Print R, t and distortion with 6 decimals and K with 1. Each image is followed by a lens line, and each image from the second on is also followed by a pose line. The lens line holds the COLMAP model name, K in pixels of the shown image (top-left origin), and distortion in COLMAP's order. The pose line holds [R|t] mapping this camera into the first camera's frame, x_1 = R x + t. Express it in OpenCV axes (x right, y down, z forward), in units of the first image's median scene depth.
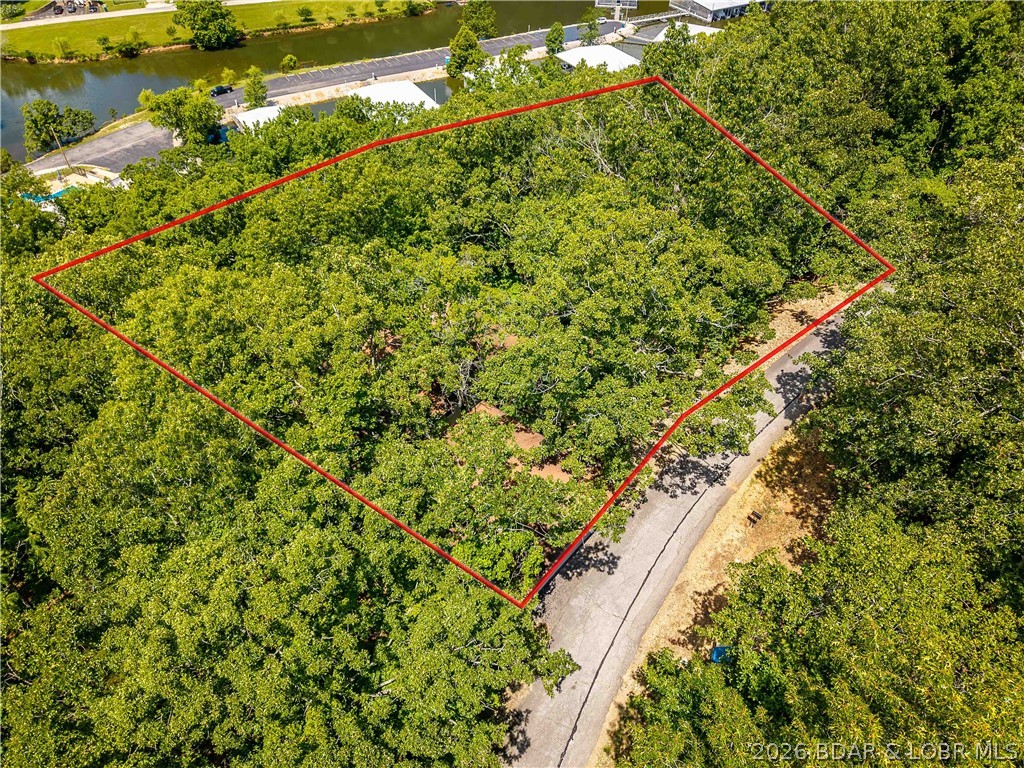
lens RADIAL K [[687.7, 0, 510.8], [0, 687.7, 380.3], [0, 0, 1]] dist [0.013066, -0.003264]
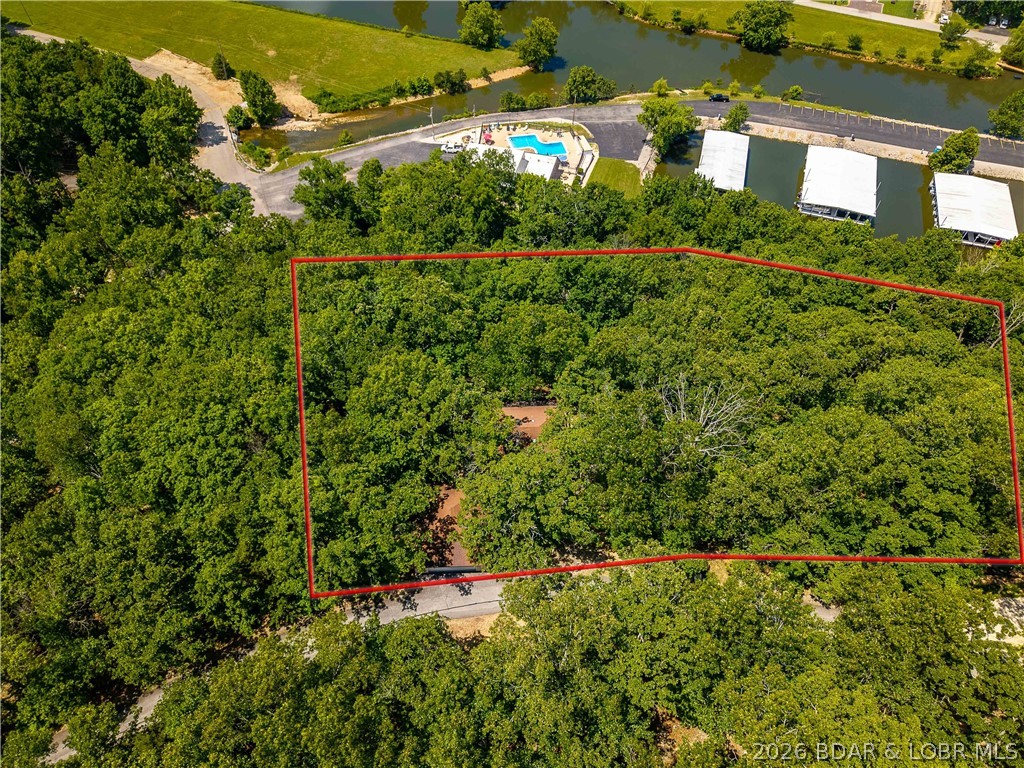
lens RADIAL K [[687.7, 0, 510.8], [0, 687.7, 380.3], [0, 0, 1]] dist [0.013066, -0.003264]
pose [[0.669183, 0.579699, -0.464913, 0.143381], [-0.514949, 0.812822, 0.272301, -0.153233], [0.535744, 0.057187, 0.842442, -0.122521]]
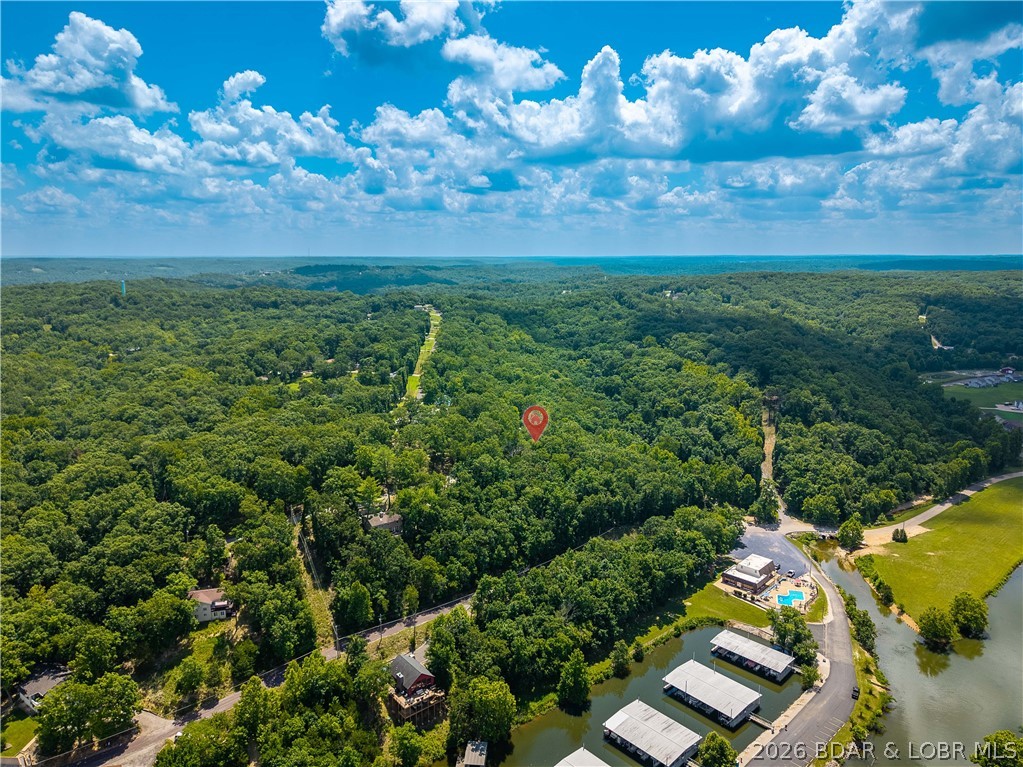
lens RADIAL K [[687.1, 0, 510.3], [0, 687.1, 379.8], [0, 0, 1]] dist [0.013066, -0.003264]
pose [[-0.973752, 0.030424, -0.225570, 0.436069], [-0.165017, 0.588217, 0.791689, -1.515640], [0.156770, 0.808131, -0.567757, 1.046790]]
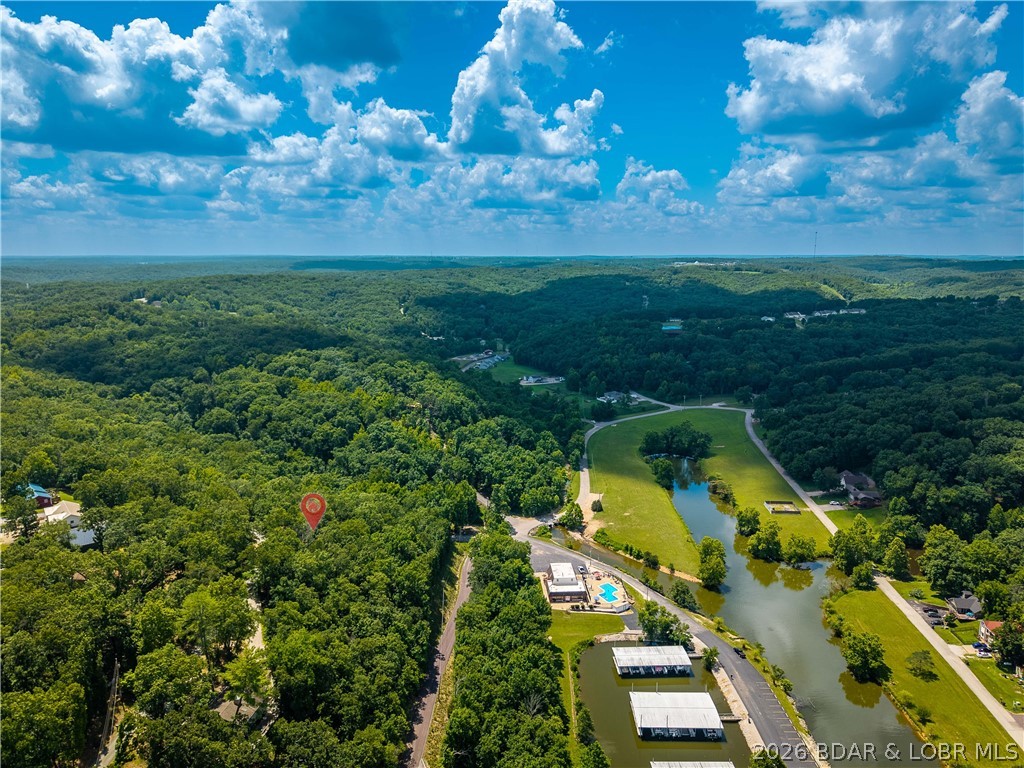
lens RADIAL K [[687.7, 0, 510.8], [0, 687.7, 380.3], [0, 0, 1]] dist [0.013066, -0.003264]
pose [[-0.494431, 0.148537, -0.856431, 0.883621], [-0.603899, 0.649959, 0.461367, -1.057644], [0.625175, 0.745312, -0.231658, 0.548899]]
